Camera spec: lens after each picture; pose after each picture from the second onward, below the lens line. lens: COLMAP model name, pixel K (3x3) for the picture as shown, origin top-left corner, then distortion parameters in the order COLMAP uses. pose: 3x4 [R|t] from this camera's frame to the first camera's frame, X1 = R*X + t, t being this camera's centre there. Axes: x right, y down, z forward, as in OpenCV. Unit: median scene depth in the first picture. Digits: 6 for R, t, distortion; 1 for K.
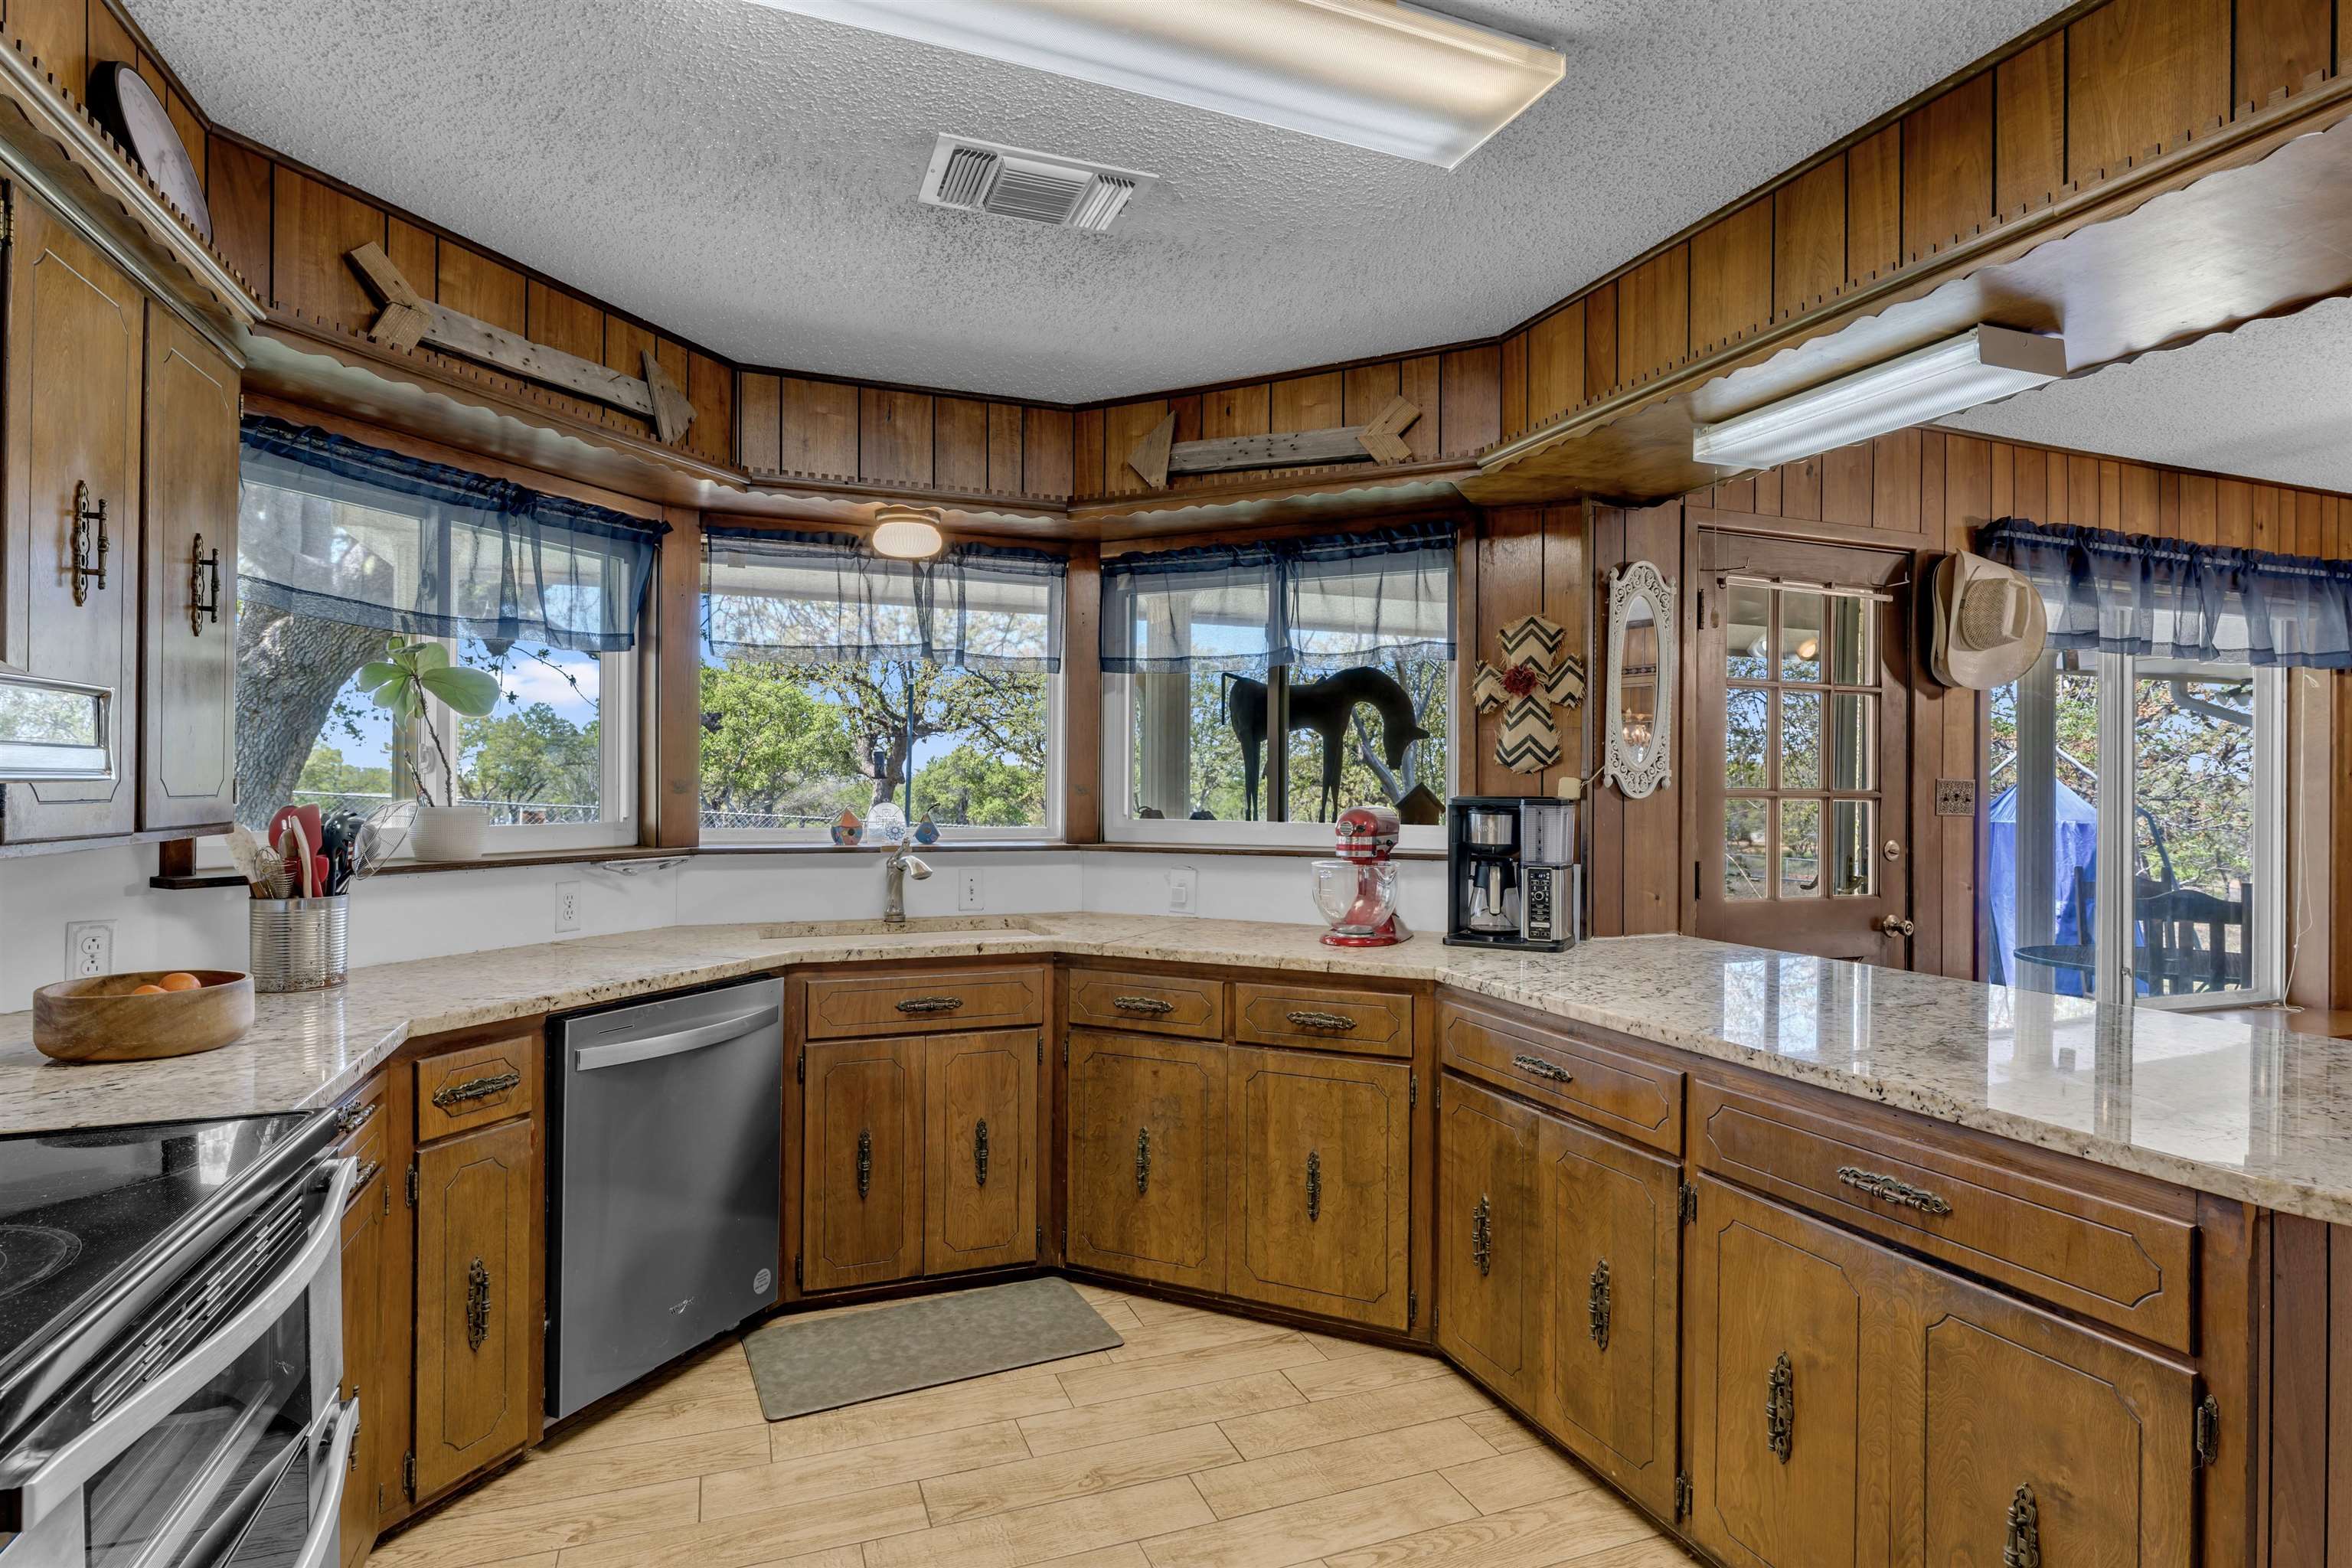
lens RADIAL K [[1187.7, 0, 1173.4], [0, 1187.7, 788.5], [0, 0, 1]] dist [-0.010920, 0.000112]
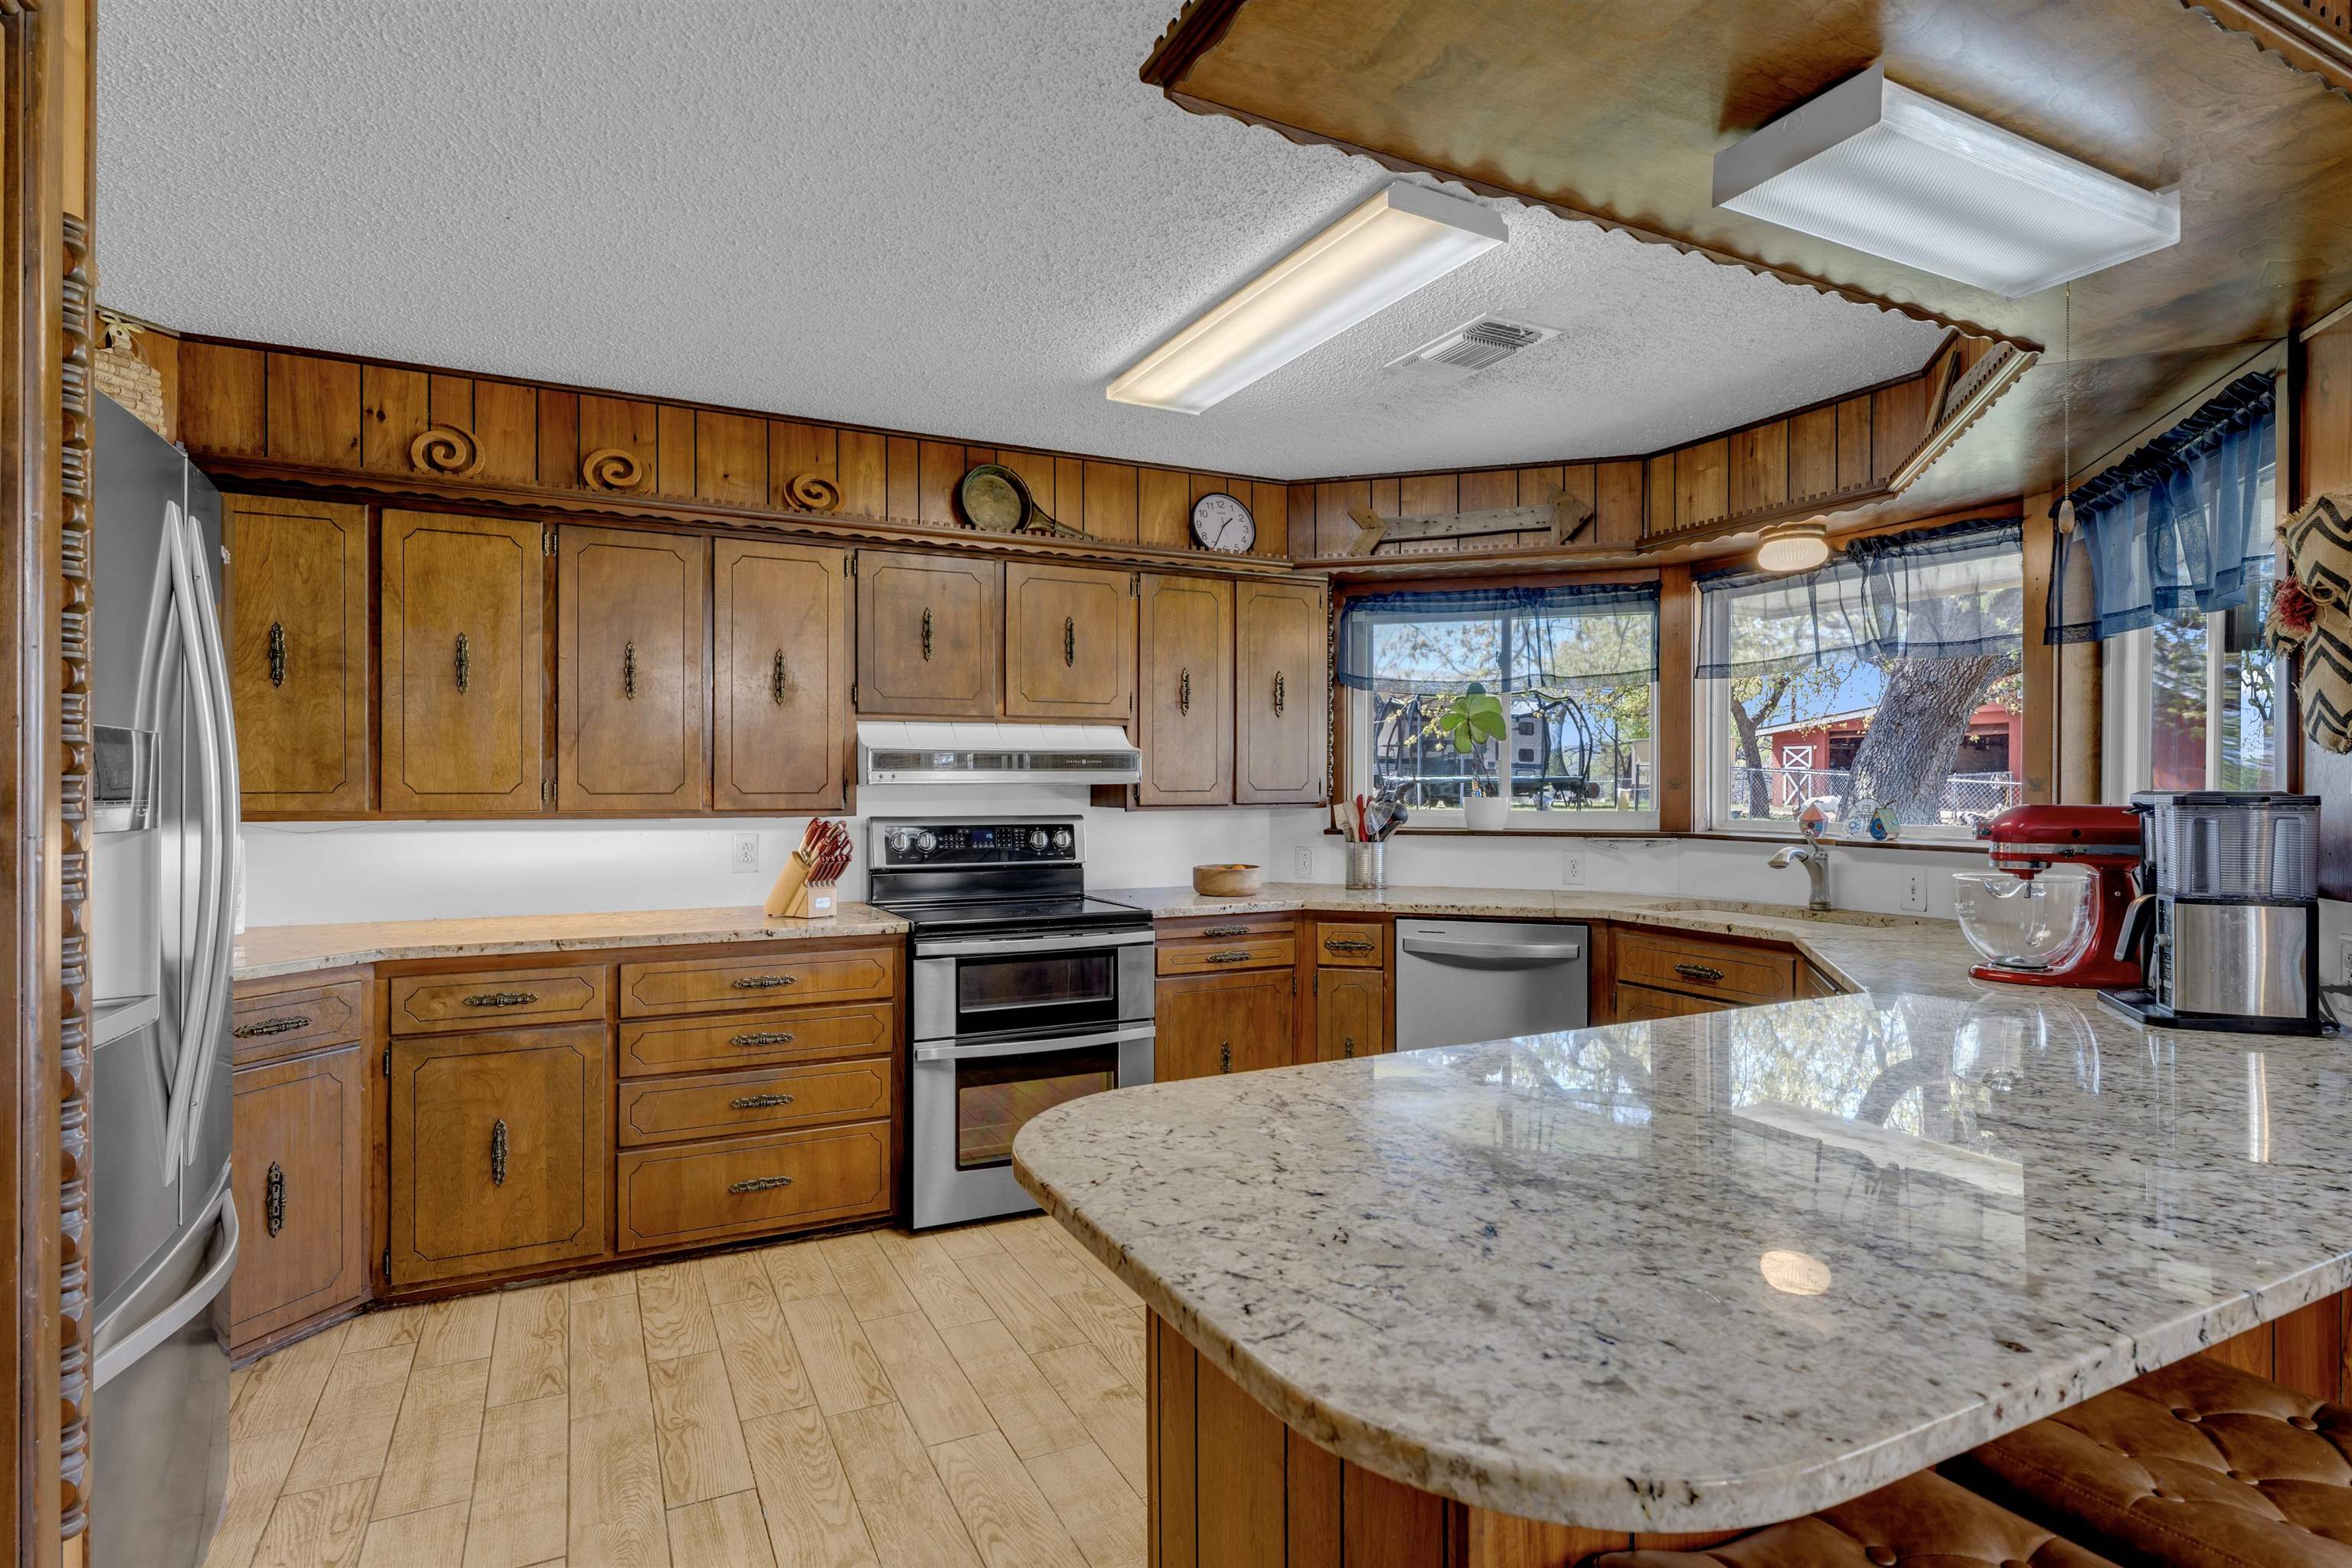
lens RADIAL K [[1187.7, 0, 1172.1], [0, 1187.7, 792.2], [0, 0, 1]] dist [-0.010920, 0.000112]
pose [[0.095928, 0.000233, -0.995388, 0.819423], [0.001519, 0.999999, 0.000380, 0.005590], [0.995387, -0.001548, 0.095927, 0.348971]]
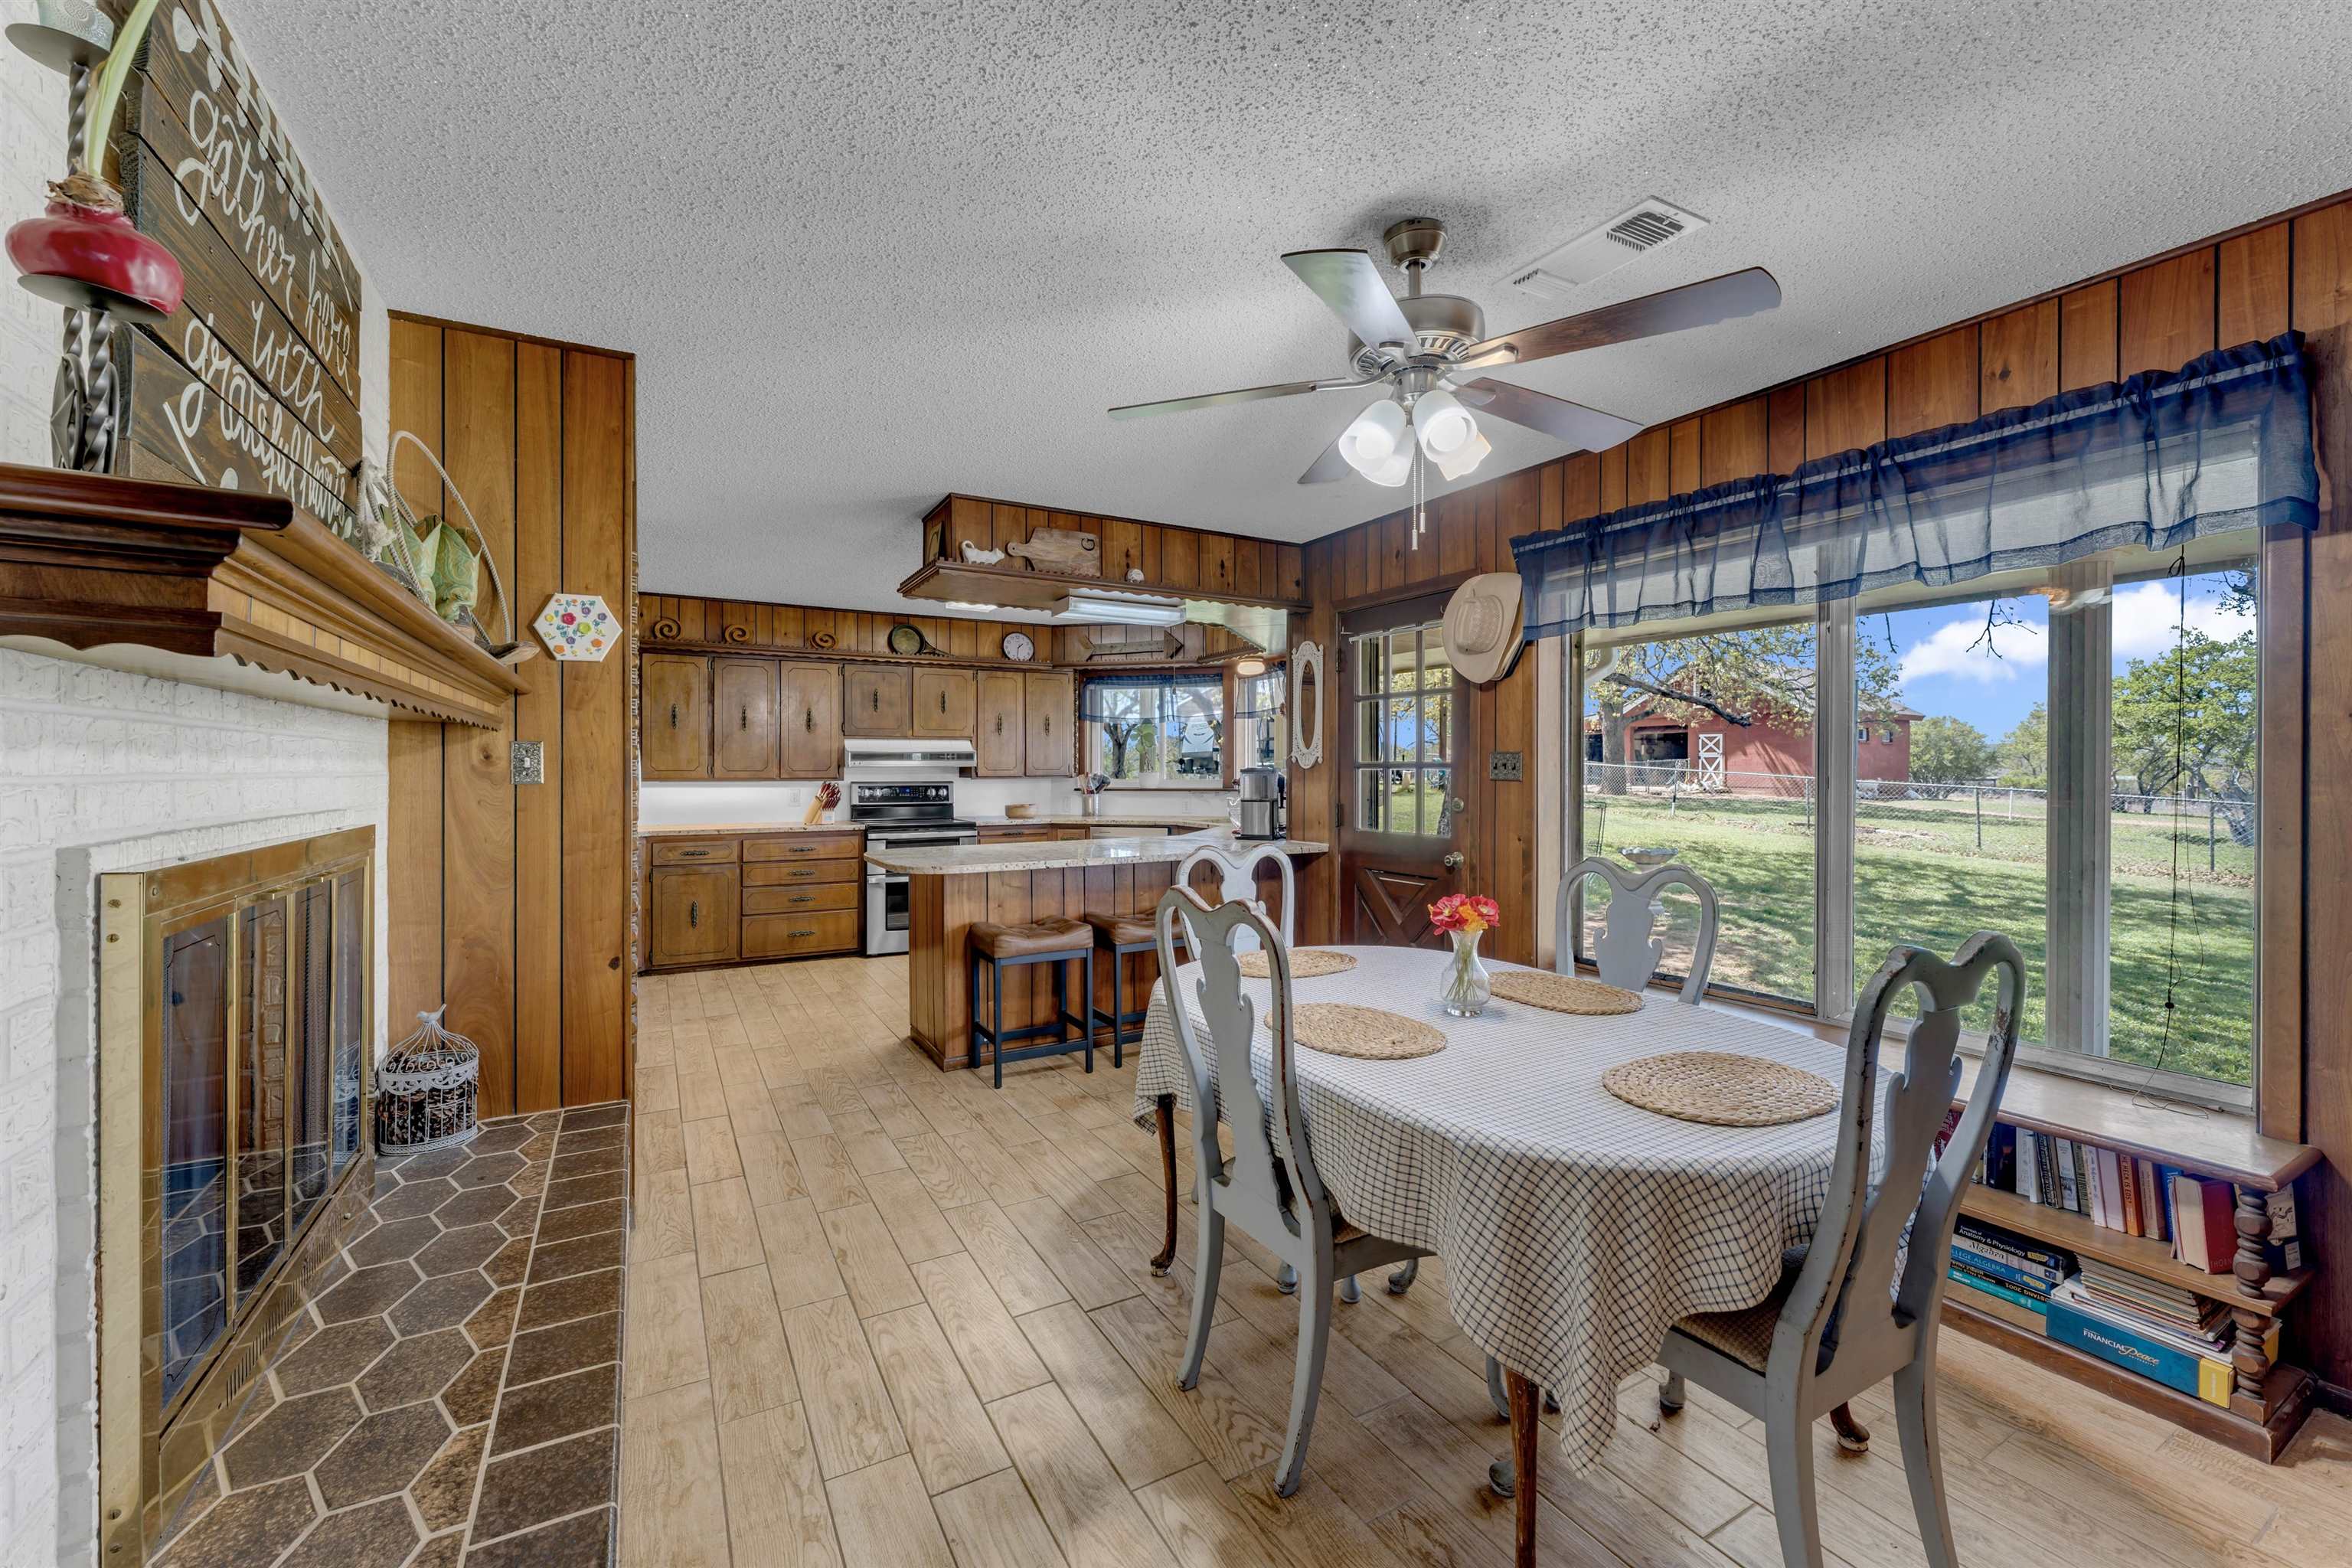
lens RADIAL K [[945.3, 0, 1177.4], [0, 945.3, 767.7], [0, 0, 1]] dist [0.001449, -0.000335]
pose [[0.157546, -0.009402, -0.987467, 1.818729], [0.002963, 0.999955, -0.009048, 0.021052], [0.987507, -0.001500, 0.157567, 0.552676]]
